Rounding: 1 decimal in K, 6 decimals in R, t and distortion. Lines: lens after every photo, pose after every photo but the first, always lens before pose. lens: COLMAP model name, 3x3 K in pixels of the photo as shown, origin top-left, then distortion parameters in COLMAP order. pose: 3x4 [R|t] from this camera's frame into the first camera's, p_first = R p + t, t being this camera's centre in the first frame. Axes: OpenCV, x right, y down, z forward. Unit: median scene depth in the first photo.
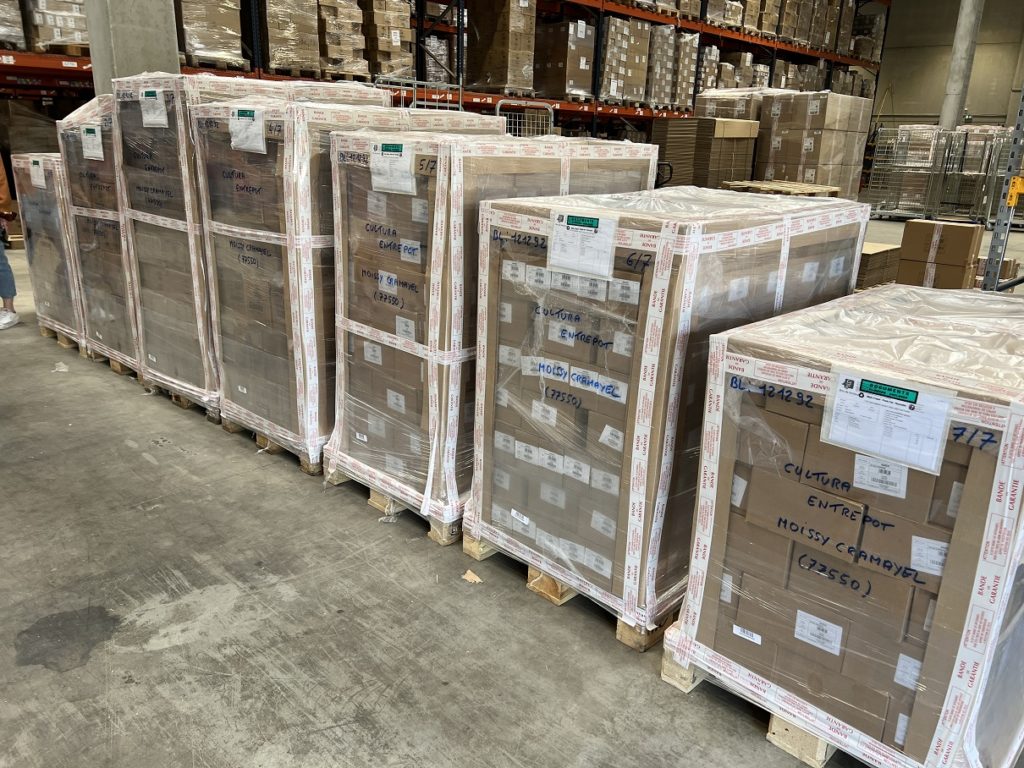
lens RADIAL K [[775.8, 0, 511.8], [0, 775.8, 383.5], [0, 0, 1]] dist [0.040587, -0.023209]
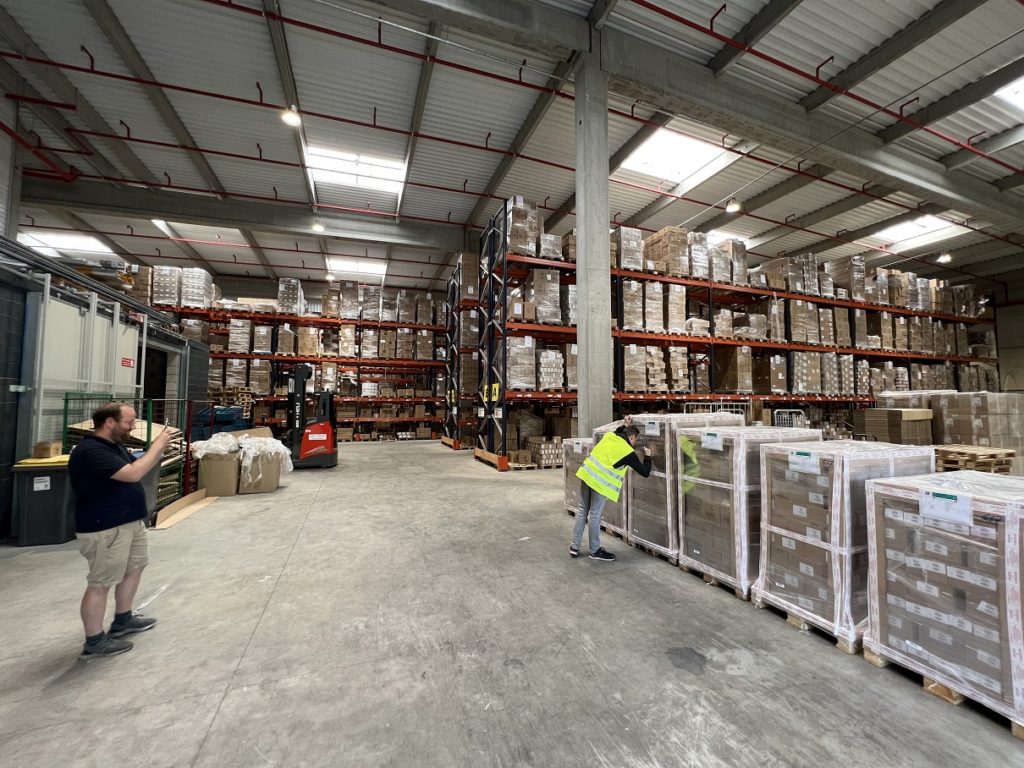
lens RADIAL K [[410.4, 0, 512.2], [0, 410.4, 385.5], [0, 0, 1]] dist [0.007347, -0.000983]
pose [[0.901996, -0.052484, -0.428542, -0.340578], [-0.103356, 0.937473, -0.332357, 0.009257], [0.419190, 0.344077, 0.840173, -0.416488]]
